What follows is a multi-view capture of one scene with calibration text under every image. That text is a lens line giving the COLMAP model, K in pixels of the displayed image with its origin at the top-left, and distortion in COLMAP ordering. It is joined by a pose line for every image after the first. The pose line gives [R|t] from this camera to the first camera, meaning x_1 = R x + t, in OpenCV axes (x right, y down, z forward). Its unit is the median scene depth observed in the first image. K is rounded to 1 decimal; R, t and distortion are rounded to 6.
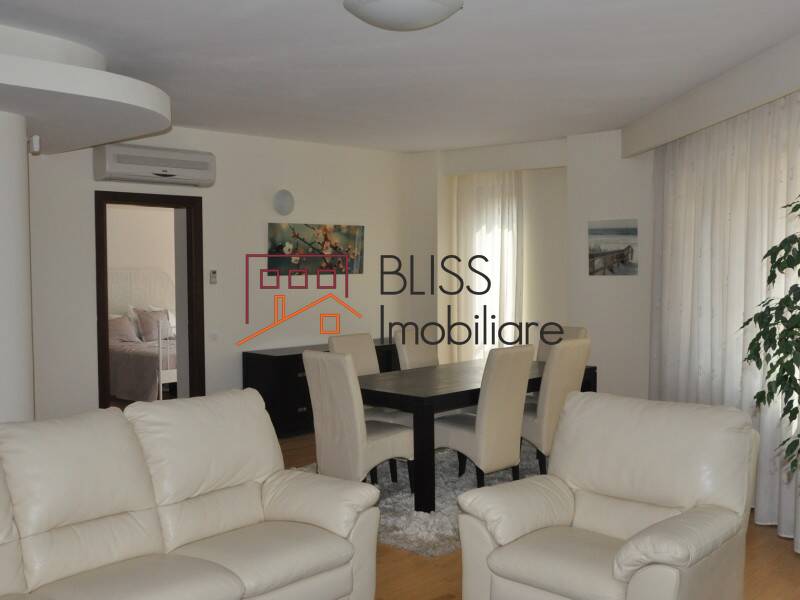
lens RADIAL K [[876.4, 0, 400.0], [0, 876.4, 314.8], [0, 0, 1]] dist [0.001205, 0.003977]
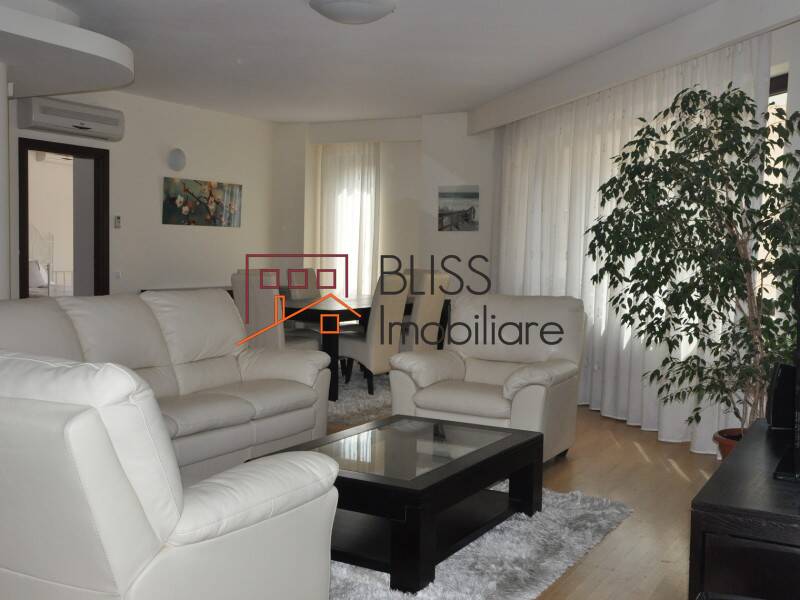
lens RADIAL K [[873.5, 0, 400.0], [0, 873.5, 300.0], [0, 0, 1]] dist [-0.082071, 0.366652]
pose [[0.975266, 0.013163, 0.220641, -0.106442], [-0.013856, 0.999903, 0.001591, 0.051588], [-0.220598, -0.004609, 0.975354, -0.174427]]
